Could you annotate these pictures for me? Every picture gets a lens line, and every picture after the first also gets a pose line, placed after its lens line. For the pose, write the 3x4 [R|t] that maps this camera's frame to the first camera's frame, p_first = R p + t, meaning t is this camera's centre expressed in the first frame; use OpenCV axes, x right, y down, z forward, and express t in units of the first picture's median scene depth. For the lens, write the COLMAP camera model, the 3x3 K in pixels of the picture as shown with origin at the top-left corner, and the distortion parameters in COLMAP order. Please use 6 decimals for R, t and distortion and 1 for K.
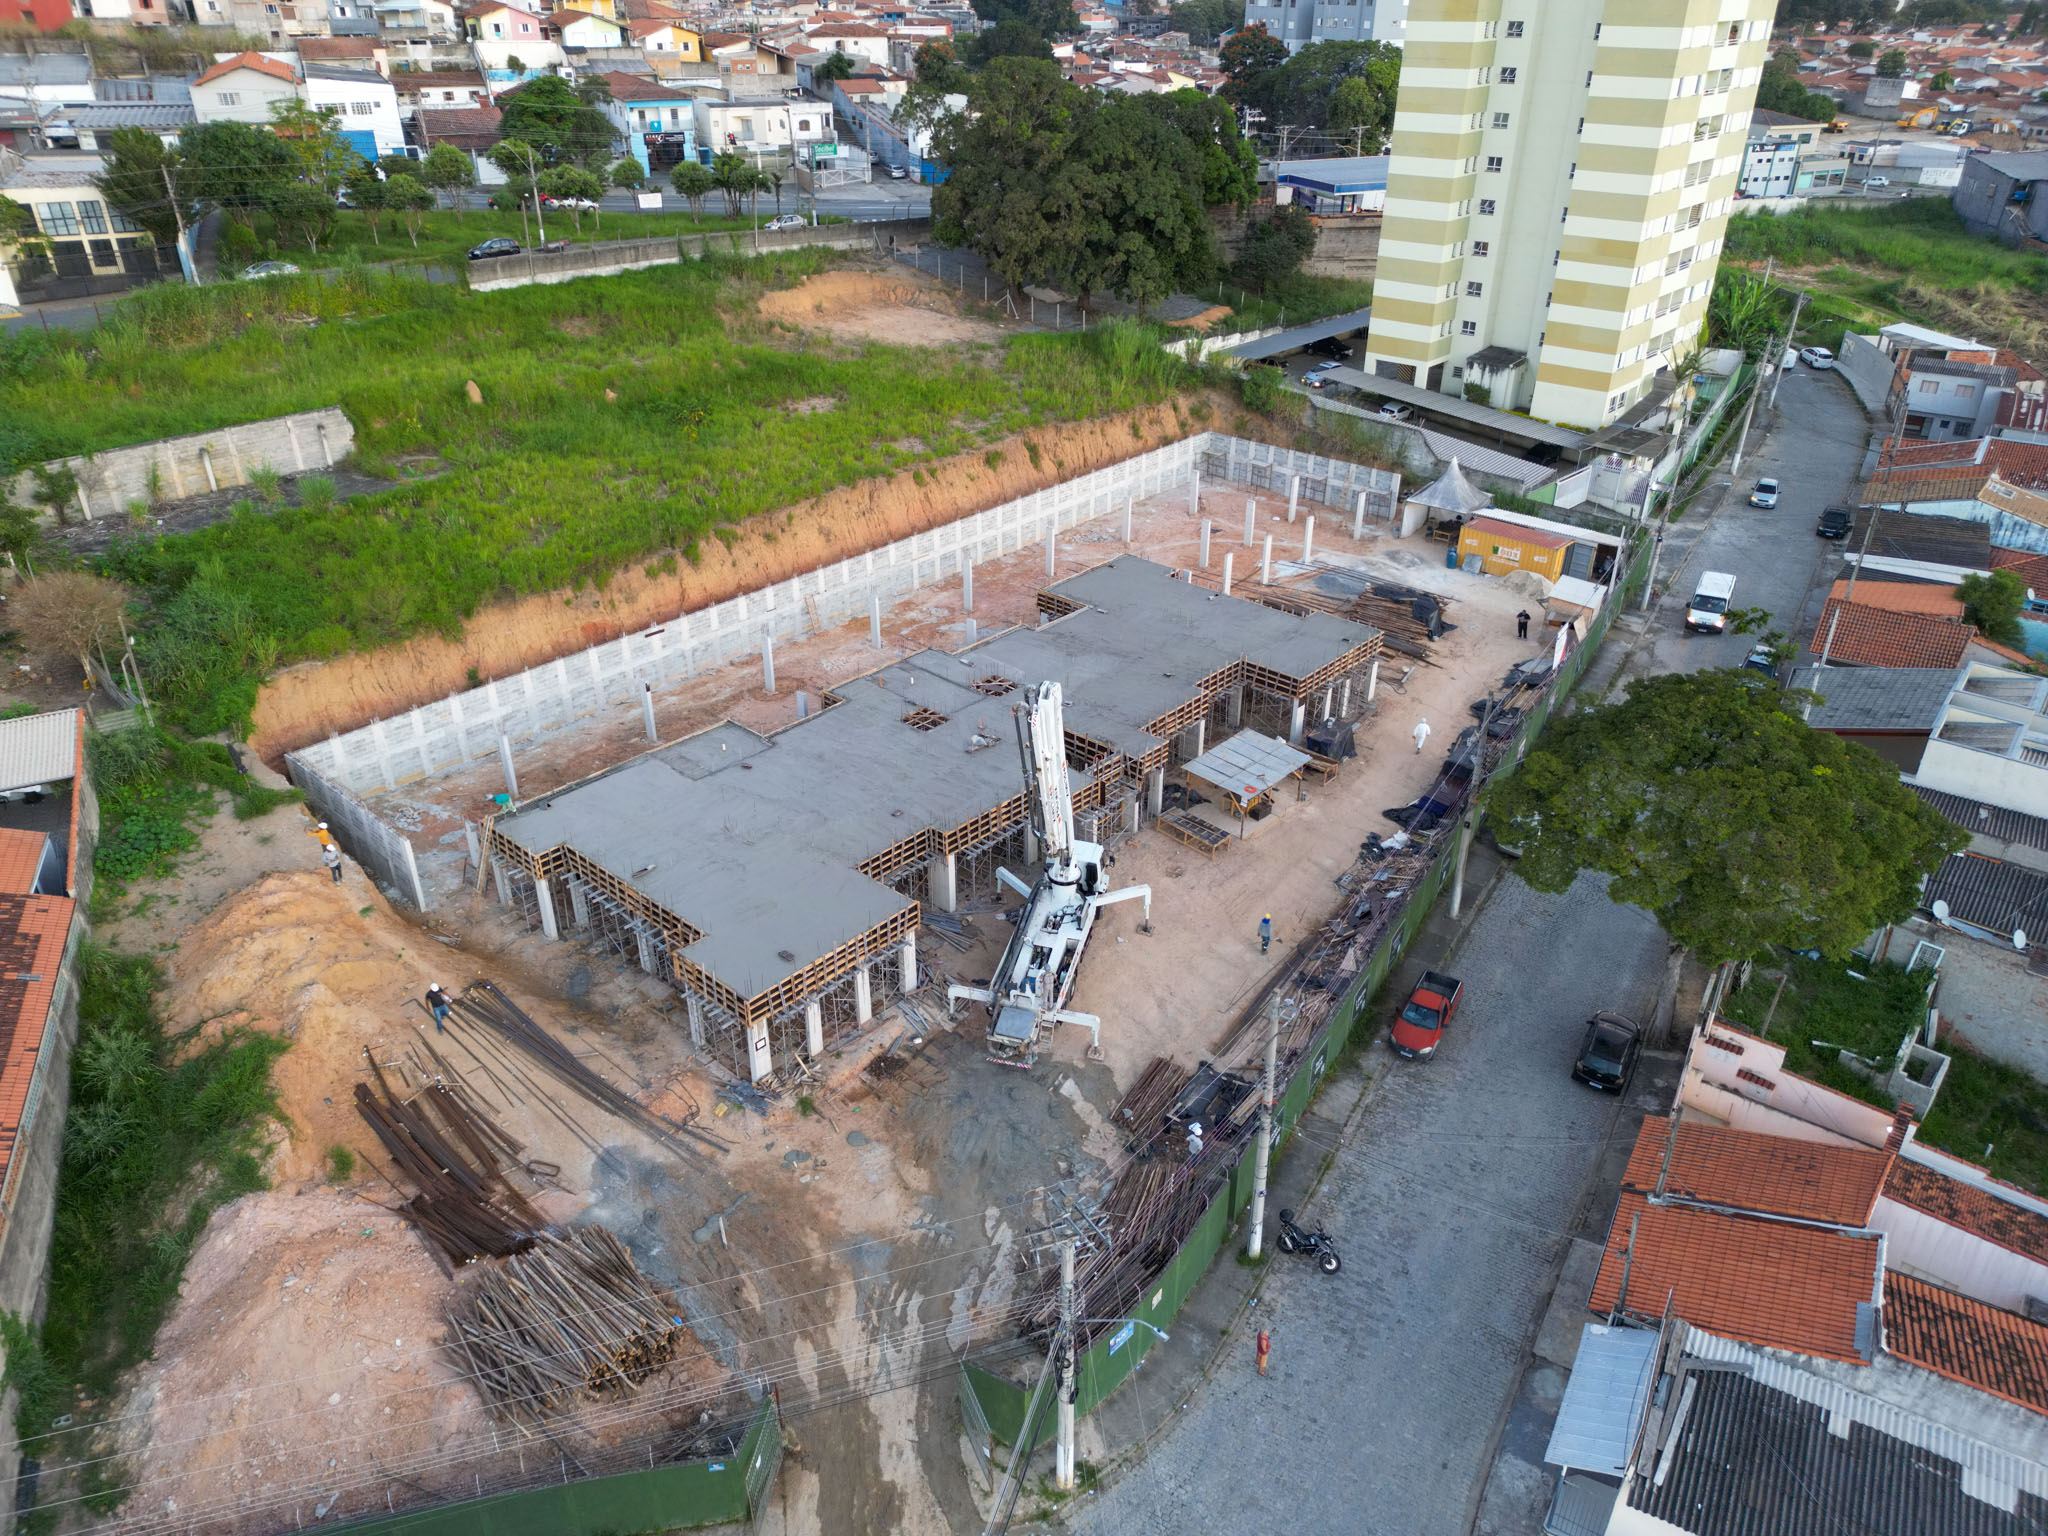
lens RADIAL K [[1431.5, 0, 1020.0], [0, 1431.5, 766.6], [0, 0, 1]] dist [0.050199, -0.038795]
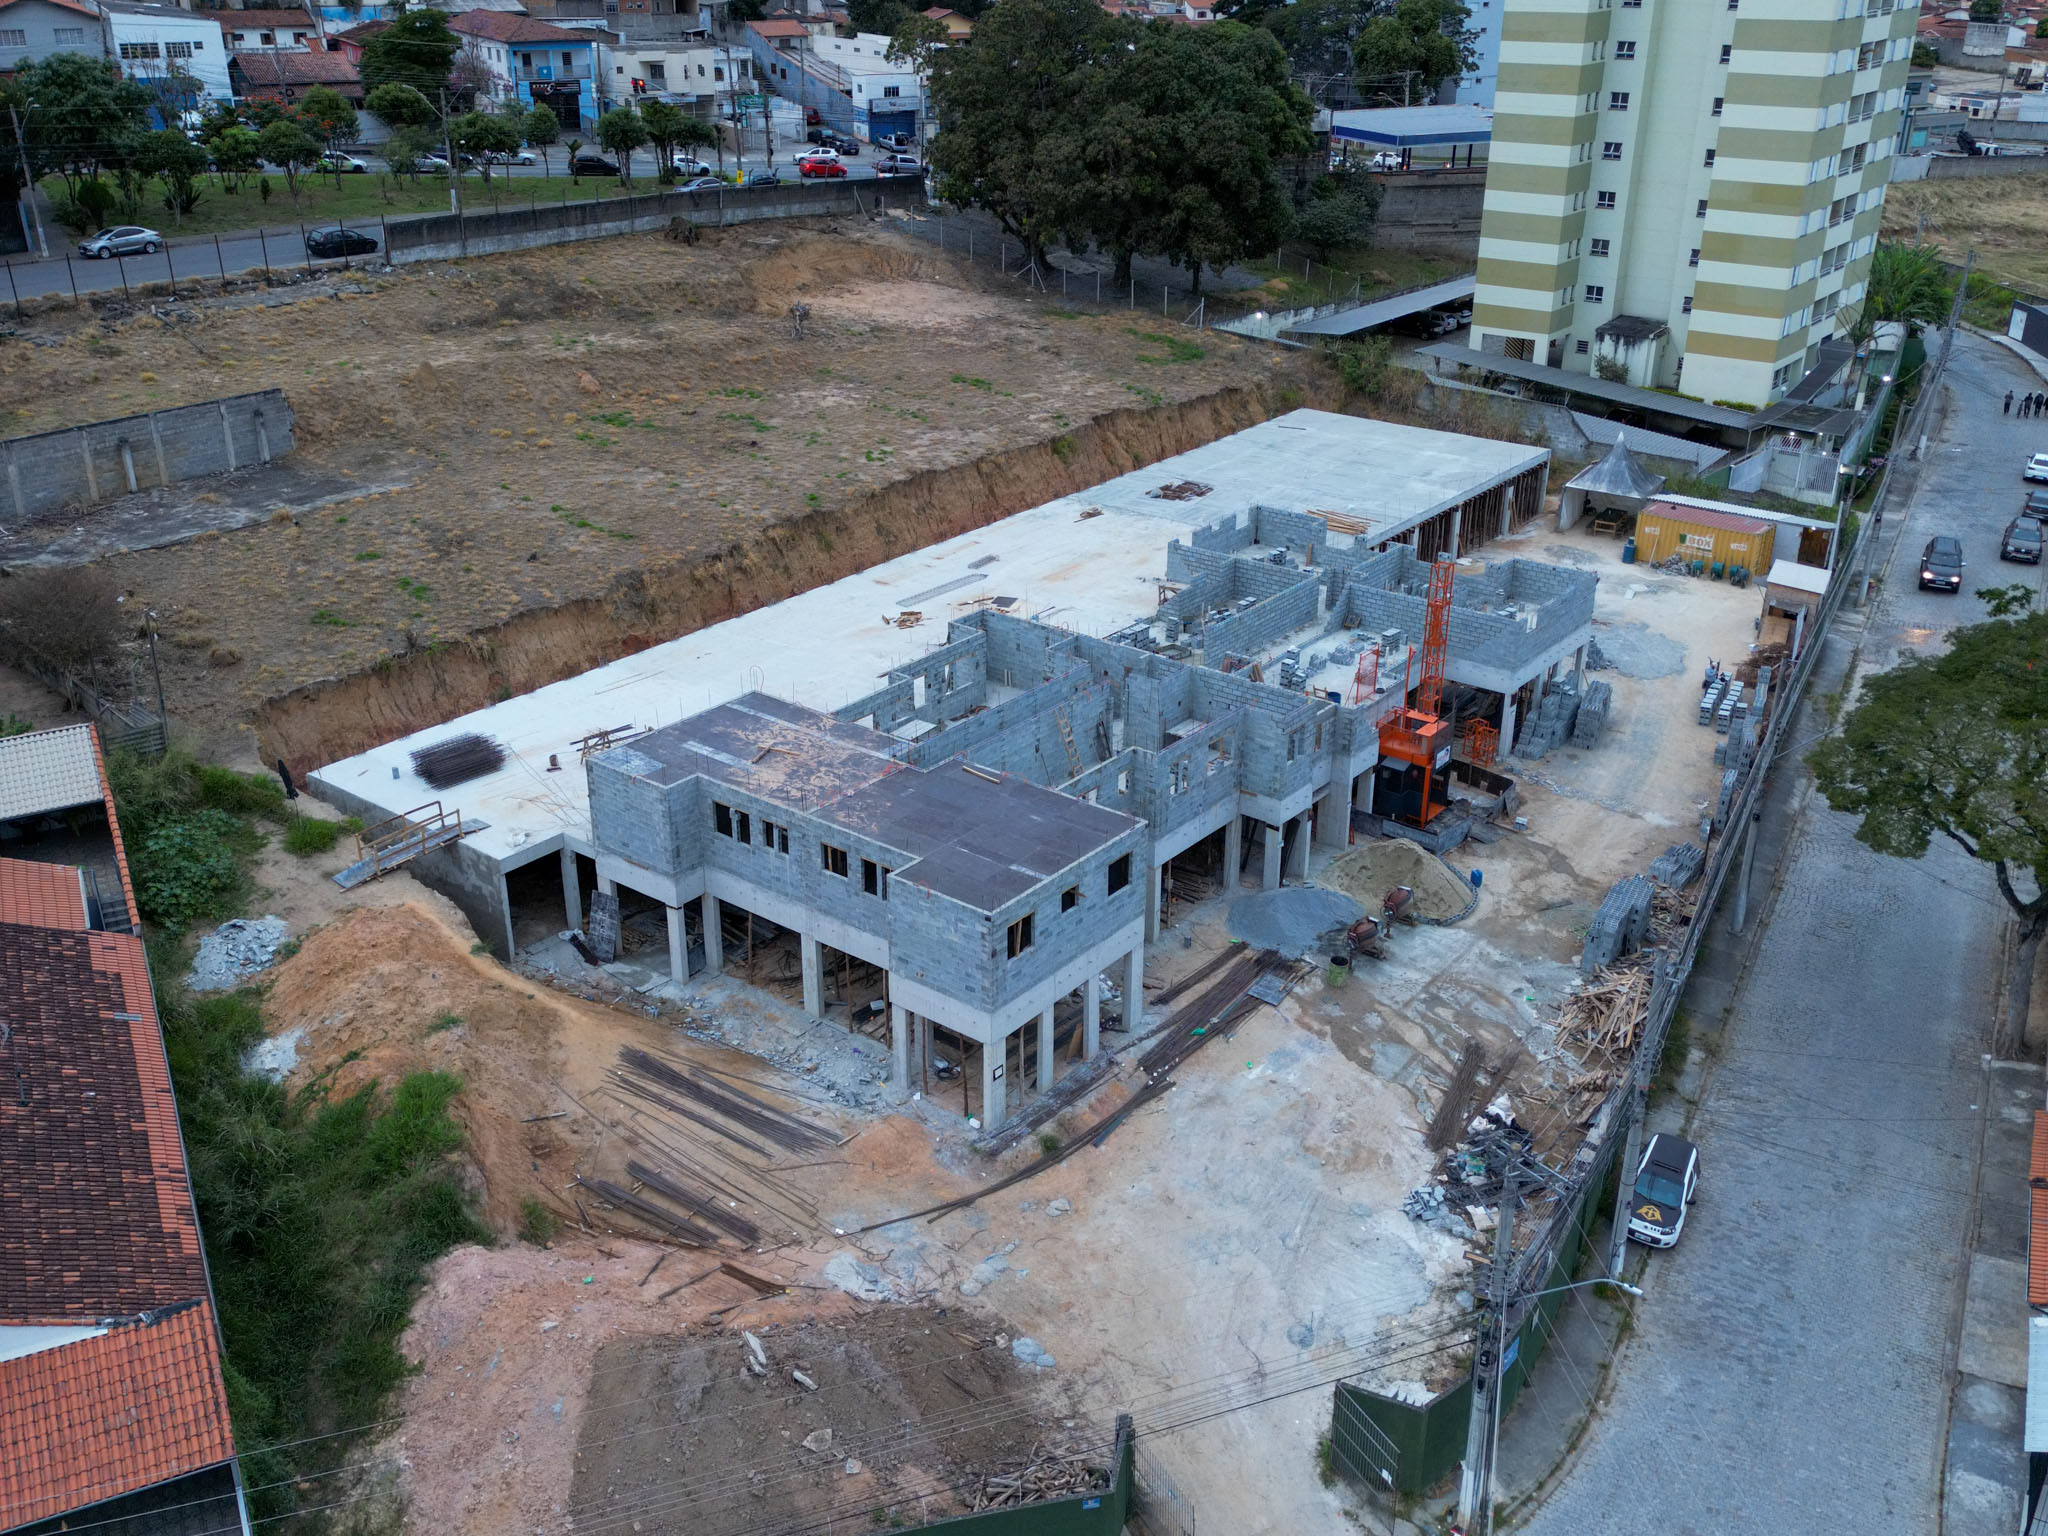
lens RADIAL K [[1896.1, 0, 1024.0], [0, 1896.1, 768.0], [0, 0, 1]] dist [0.078507, -0.082799]
pose [[0.997328, -0.029339, 0.066898, -0.111547], [0.034635, 0.996239, -0.079431, 0.049570], [-0.064316, 0.081535, 0.994593, -0.057469]]
